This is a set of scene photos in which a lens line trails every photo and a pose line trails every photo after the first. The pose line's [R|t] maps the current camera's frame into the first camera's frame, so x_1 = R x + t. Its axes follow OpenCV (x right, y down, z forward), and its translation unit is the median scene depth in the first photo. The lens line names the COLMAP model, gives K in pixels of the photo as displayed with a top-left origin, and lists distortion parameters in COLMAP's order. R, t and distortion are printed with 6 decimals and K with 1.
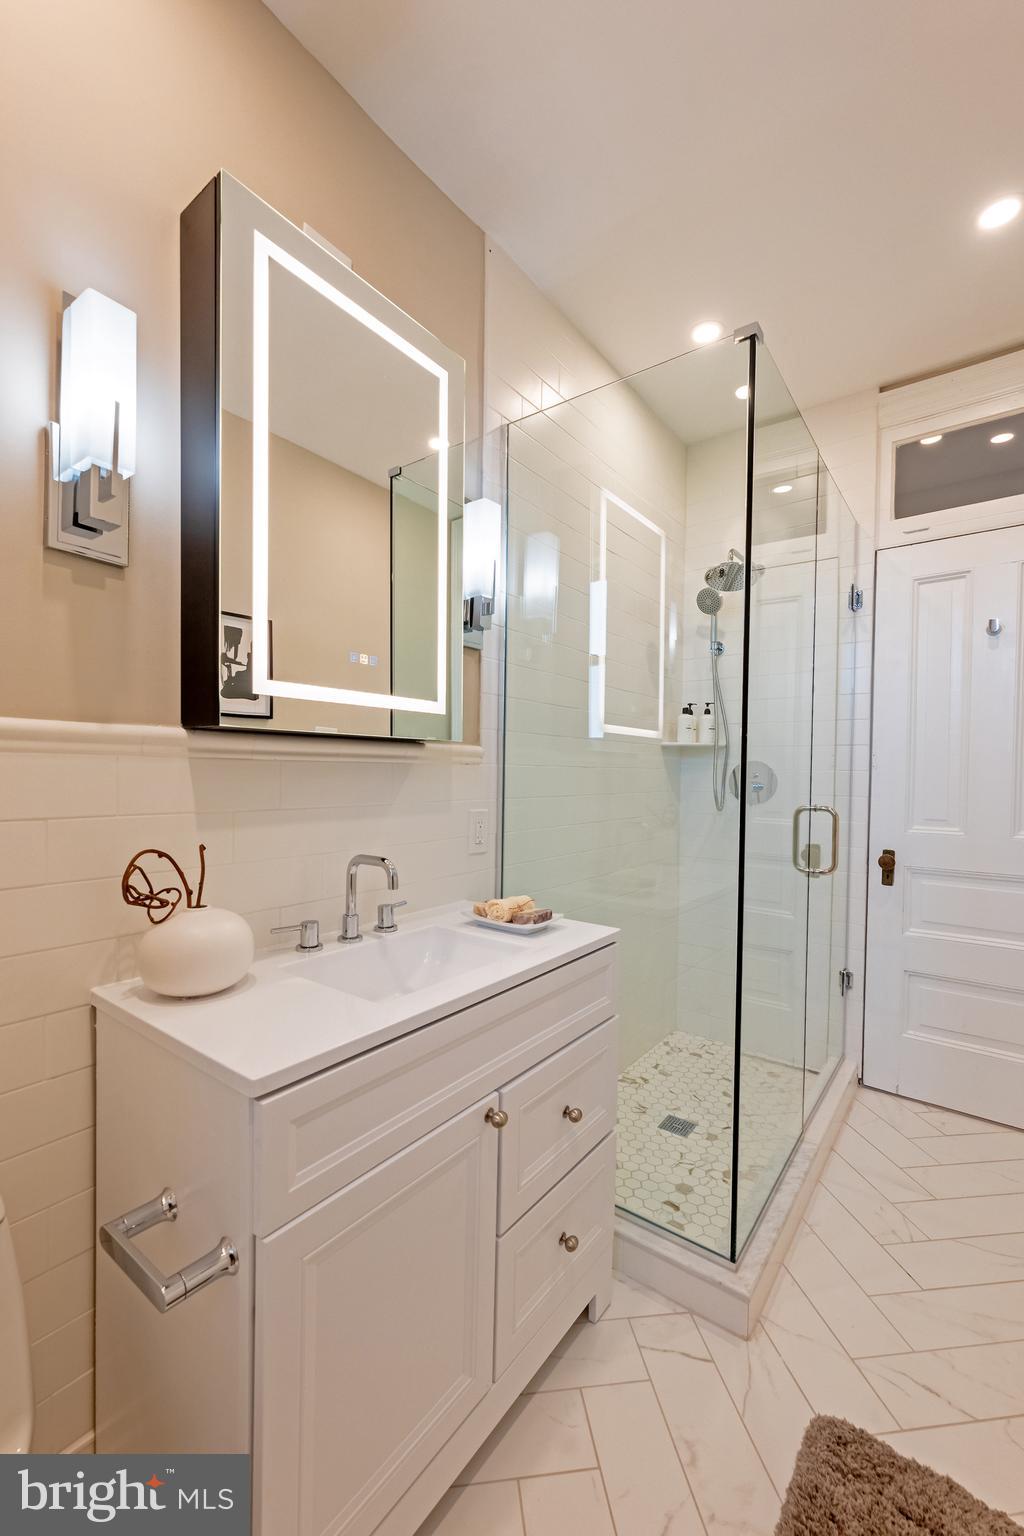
lens RADIAL K [[630.1, 0, 512.1], [0, 630.1, 768.8], [0, 0, 1]] dist [-0.001015, 0.001074]
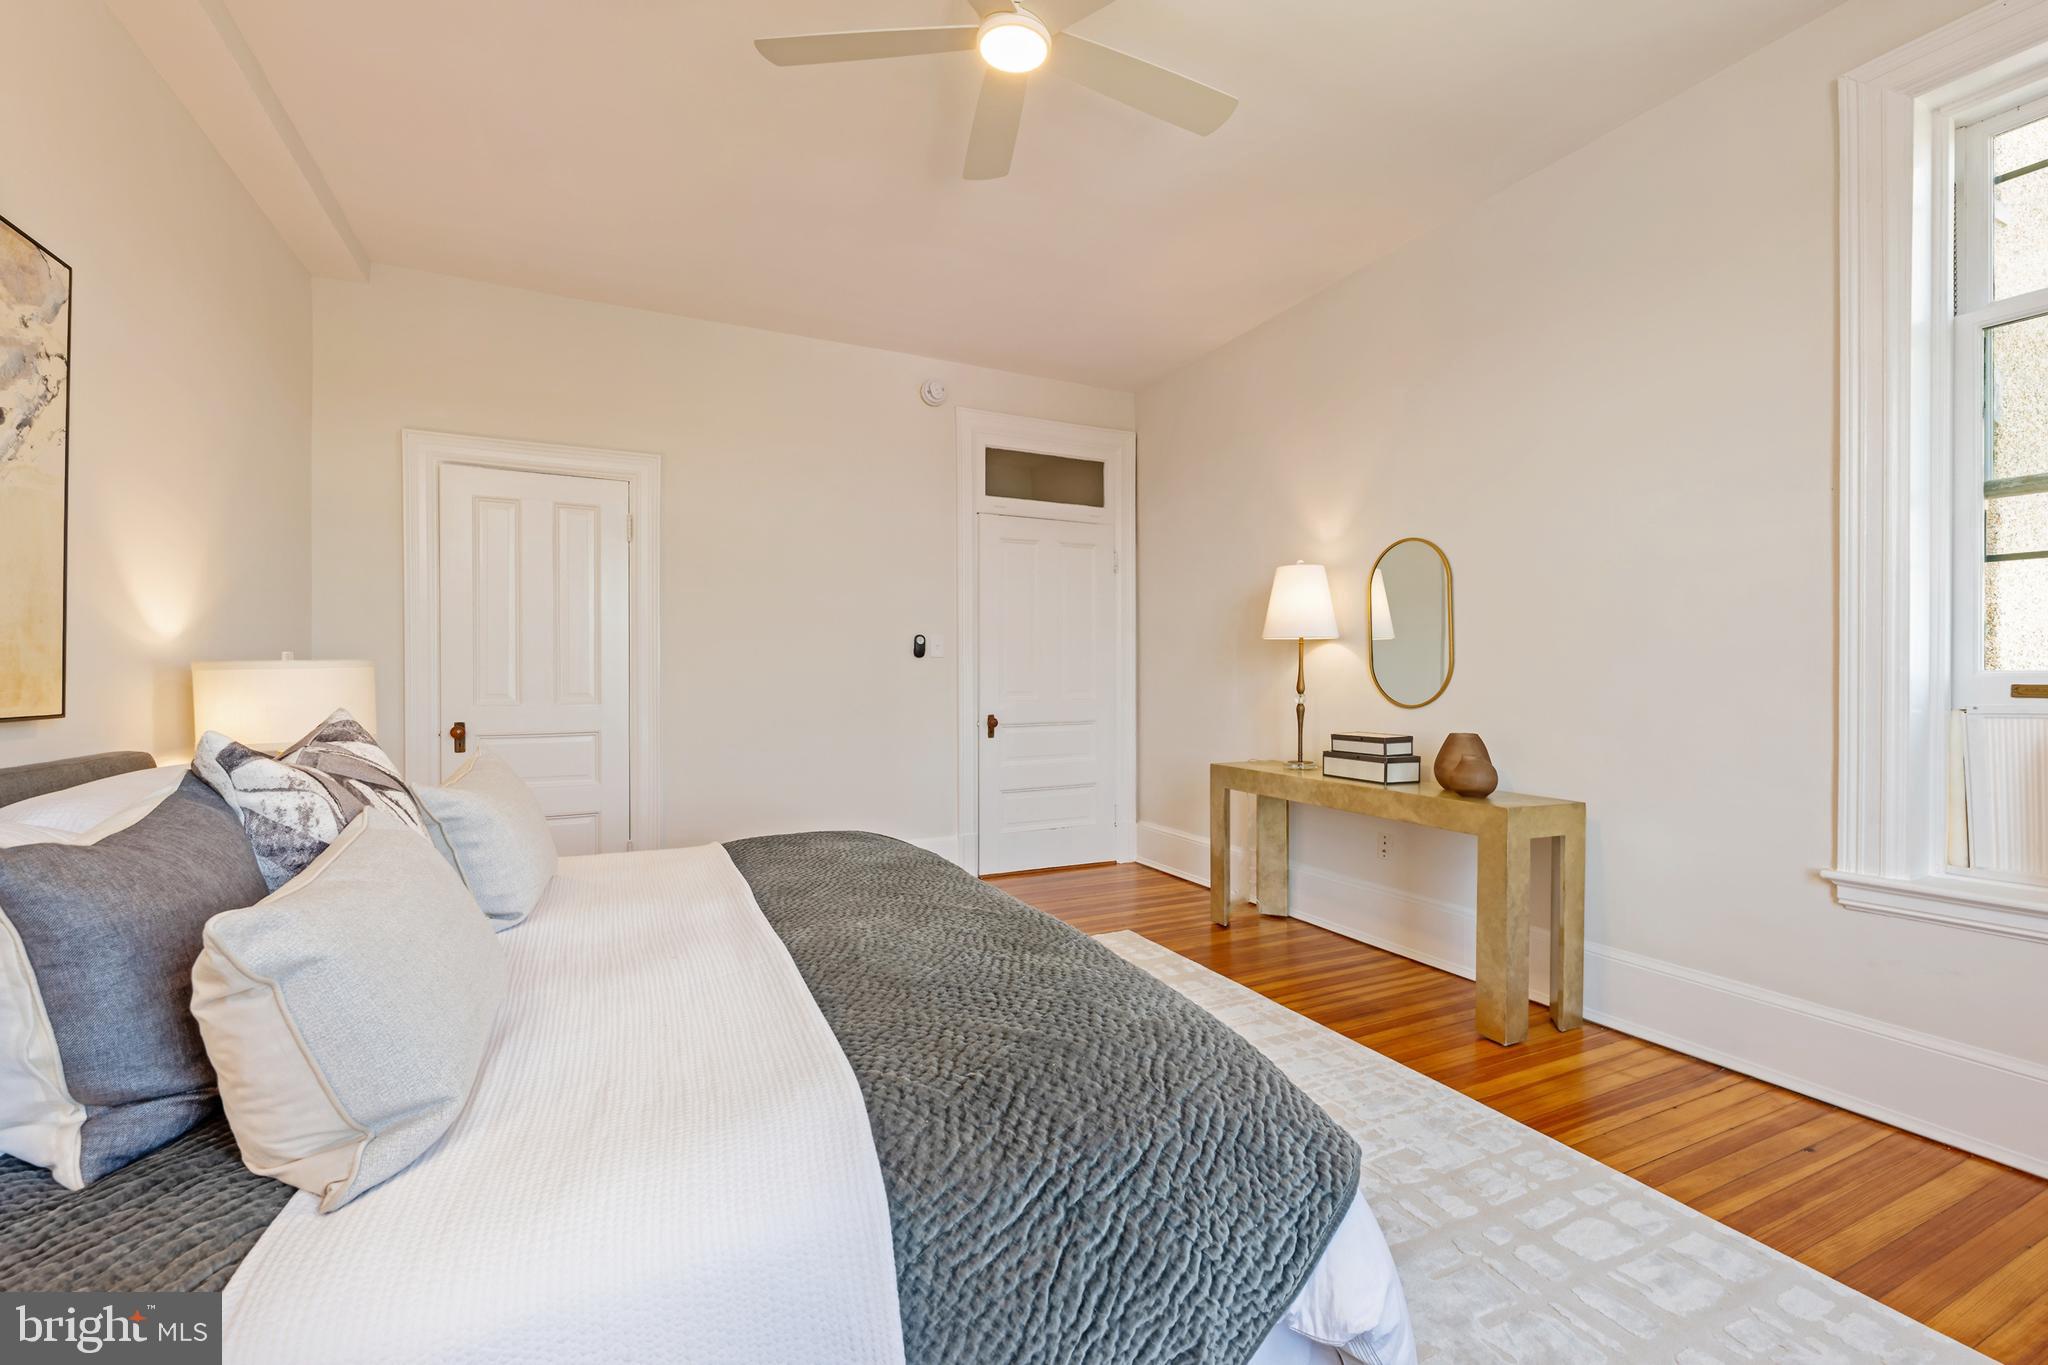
lens RADIAL K [[840.1, 0, 1020.9], [0, 840.1, 678.0], [0, 0, 1]] dist [-0.001015, 0.001074]
pose [[0.466404, -0.016630, 0.884415, -1.175120], [0.000972, 0.999832, 0.018288, 0.004033], [-0.884571, -0.007670, 0.466342, -0.013988]]
